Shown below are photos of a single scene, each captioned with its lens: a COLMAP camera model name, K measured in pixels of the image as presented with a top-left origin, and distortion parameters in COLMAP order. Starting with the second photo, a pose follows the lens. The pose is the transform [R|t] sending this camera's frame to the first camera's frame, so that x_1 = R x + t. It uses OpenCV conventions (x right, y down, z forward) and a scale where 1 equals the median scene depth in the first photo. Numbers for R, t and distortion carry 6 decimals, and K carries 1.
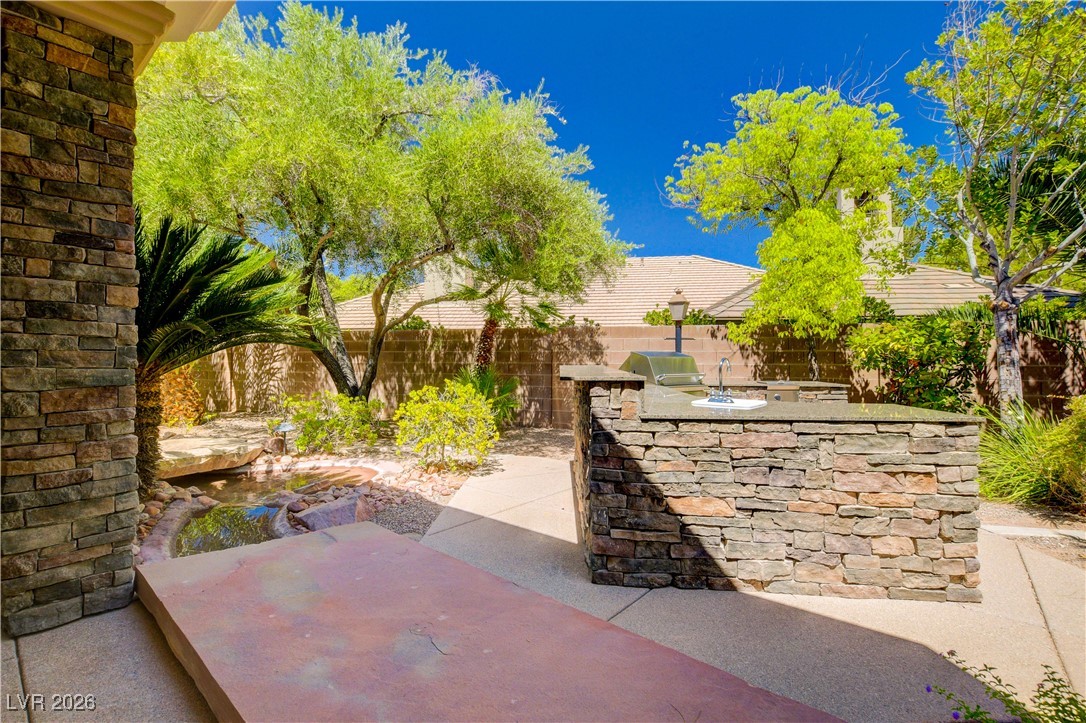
lens RADIAL K [[479.0, 0, 539.3], [0, 479.0, 361.3], [0, 0, 1]] dist [0.016384, 0.000503]
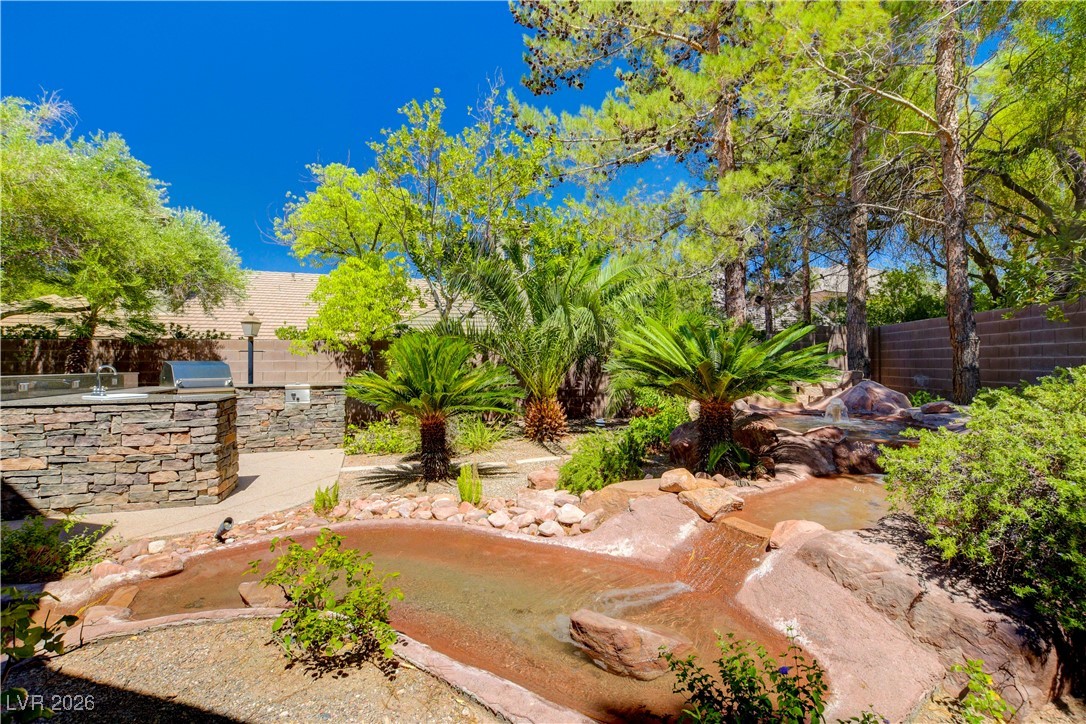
lens RADIAL K [[479.0, 0, 545.2], [0, 479.0, 360.7], [0, 0, 1]] dist [0.016384, 0.000503]
pose [[0.941290, -0.000664, 0.337600, 1.394775], [0.009061, 0.999687, -0.023299, 0.029101], [-0.337479, 0.024991, 0.941001, -1.025925]]
